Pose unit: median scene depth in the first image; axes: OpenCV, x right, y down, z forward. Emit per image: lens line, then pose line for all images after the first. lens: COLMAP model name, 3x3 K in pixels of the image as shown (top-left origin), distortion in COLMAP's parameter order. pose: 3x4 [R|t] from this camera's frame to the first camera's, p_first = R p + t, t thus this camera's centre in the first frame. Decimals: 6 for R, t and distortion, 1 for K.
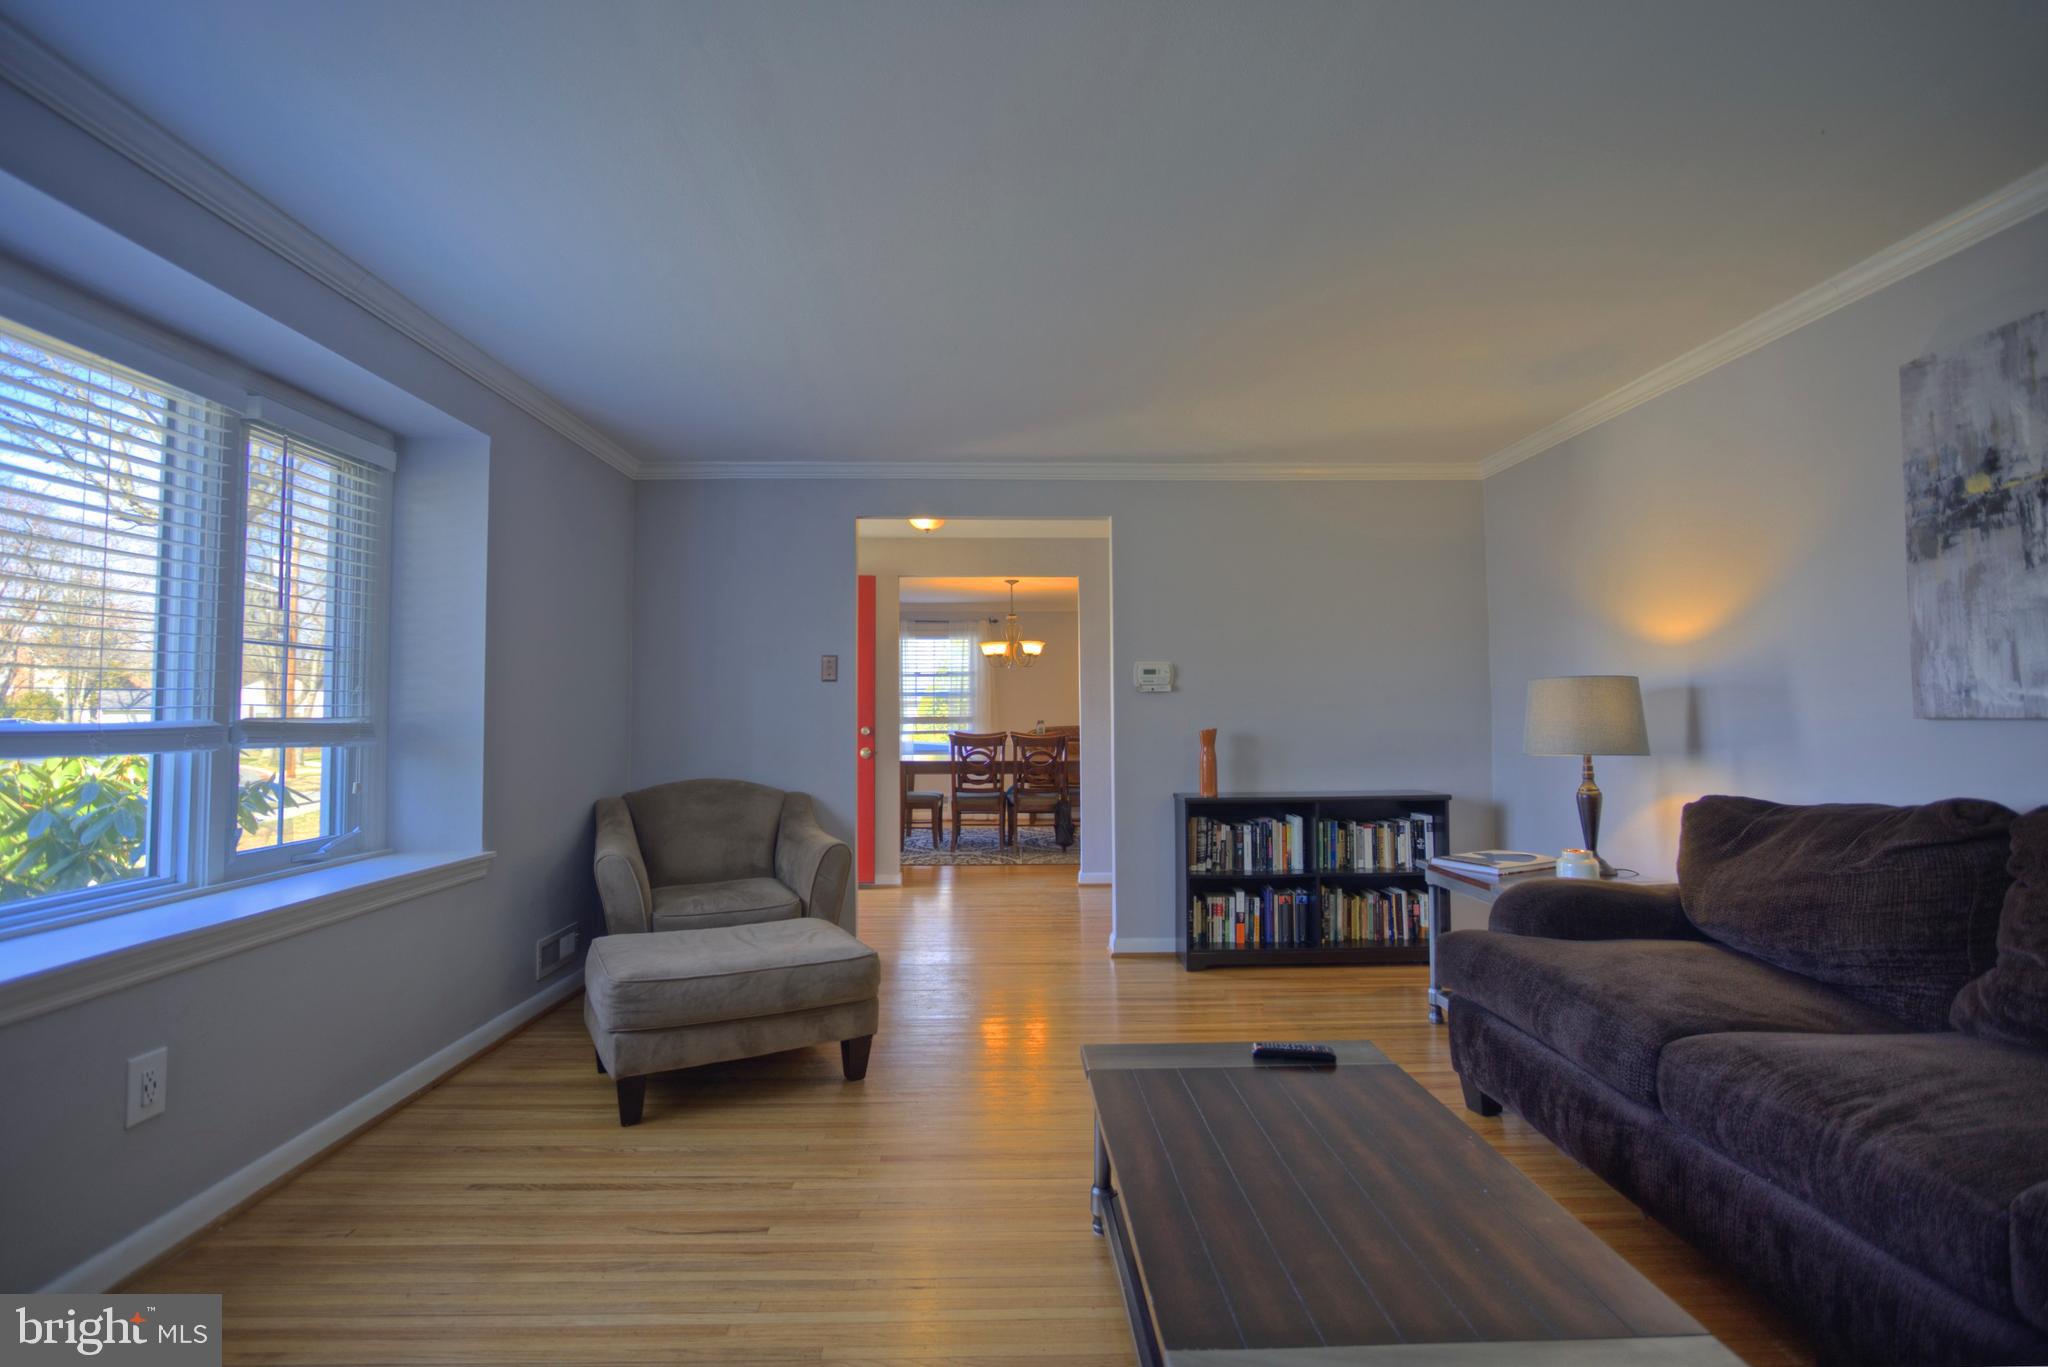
lens RADIAL K [[964.7, 0, 1024.0], [0, 964.7, 683.5], [0, 0, 1]] dist [-0.008276, 0.001232]
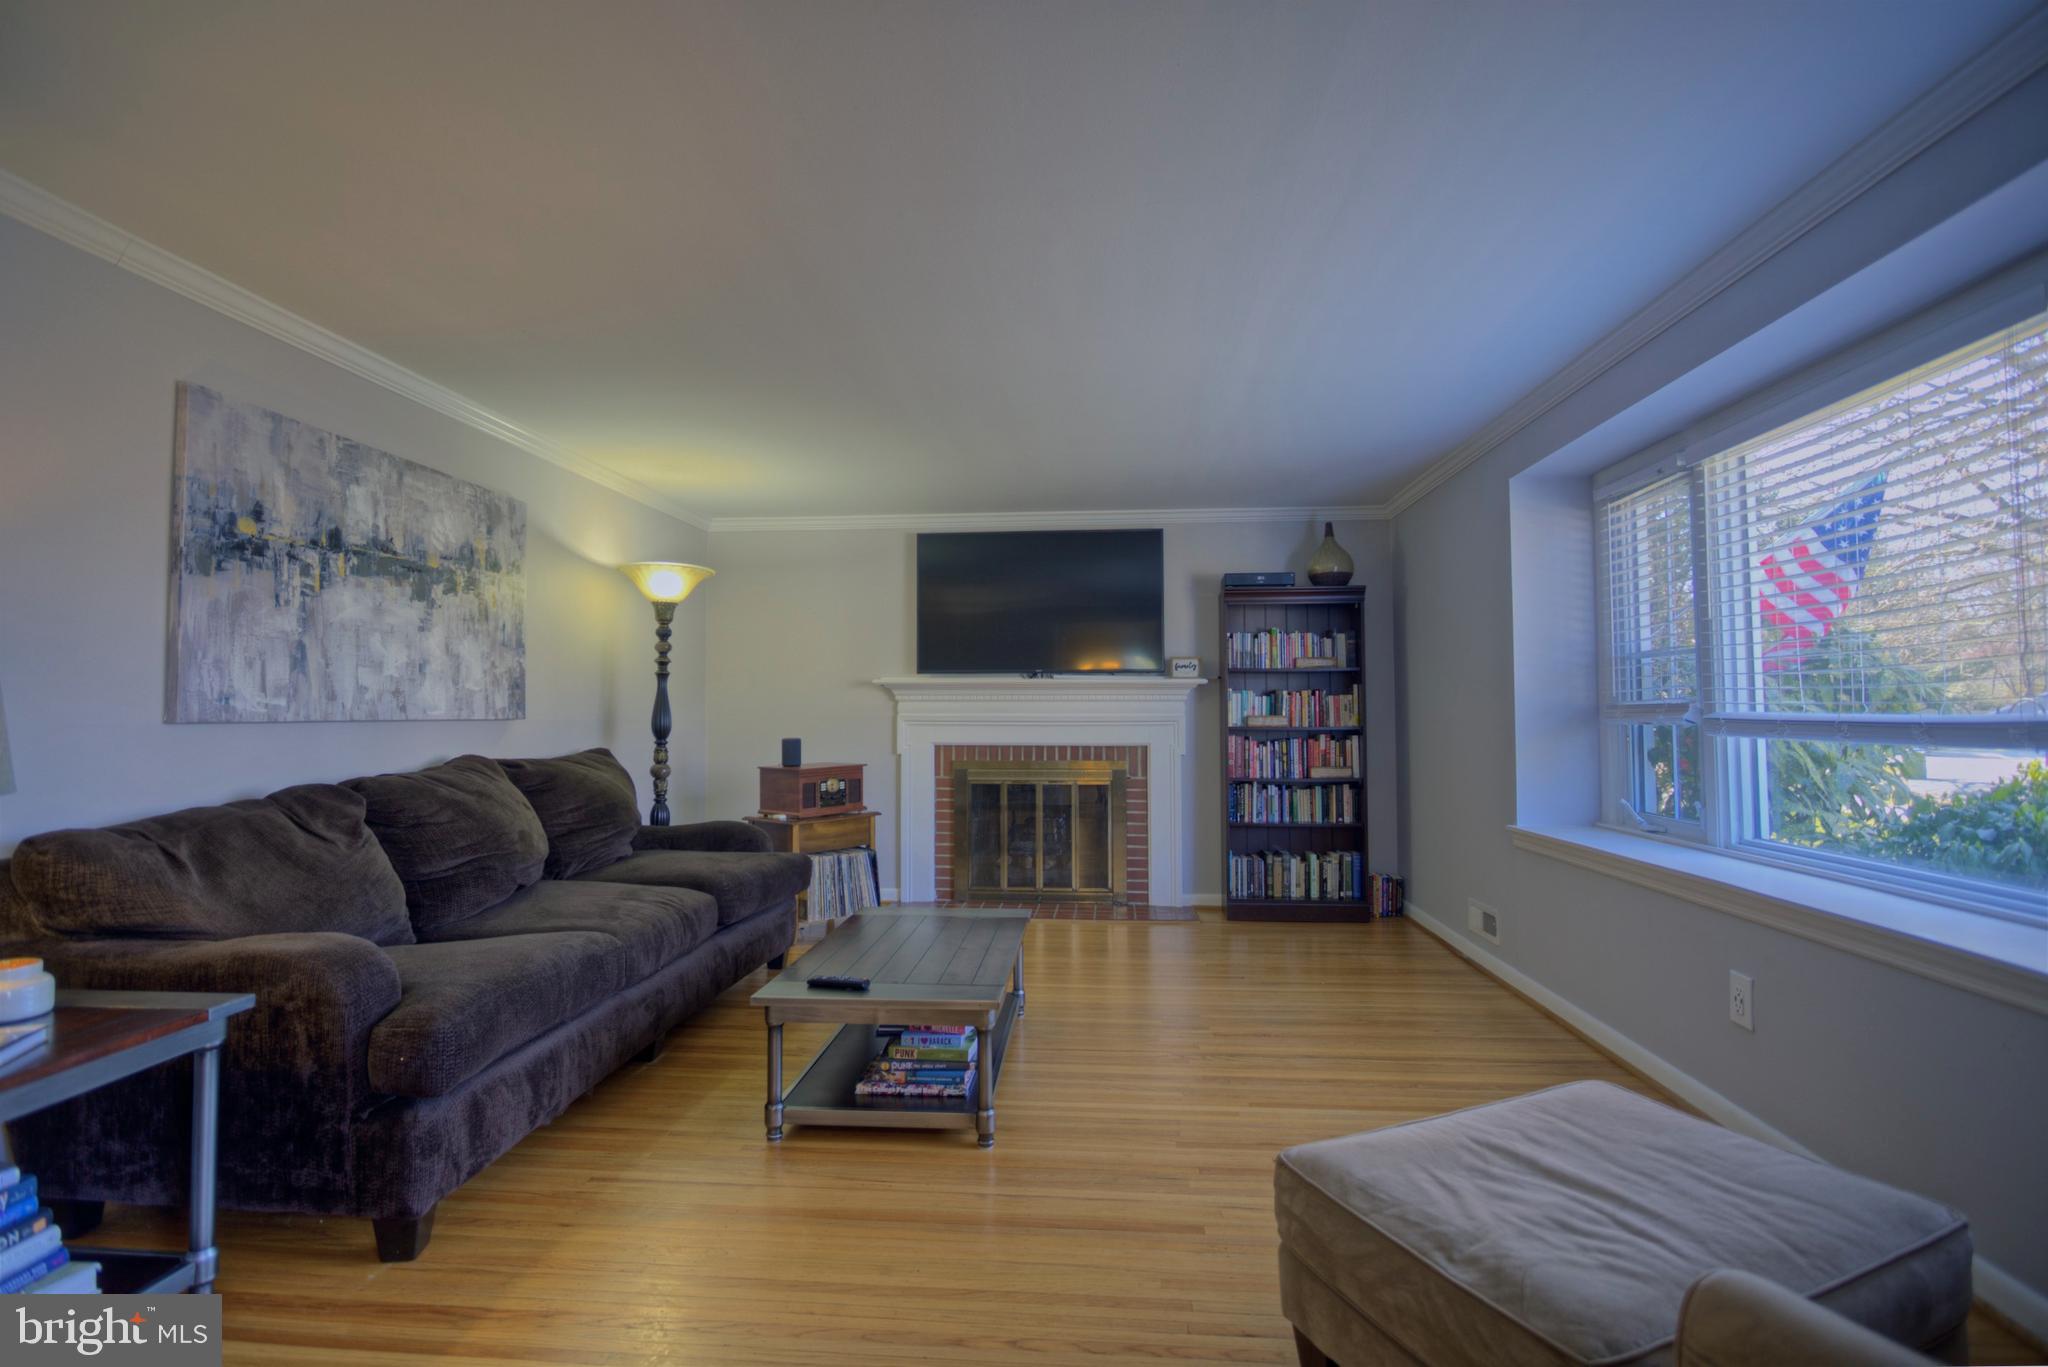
lens RADIAL K [[964.7, 0, 1024.0], [0, 964.7, 683.5], [0, 0, 1]] dist [-0.008276, 0.001232]
pose [[-0.994129, 0.010919, 0.107649, -0.094748], [0.004079, 0.997970, -0.063554, 0.068103], [-0.108125, -0.062742, -0.992156, 2.078191]]
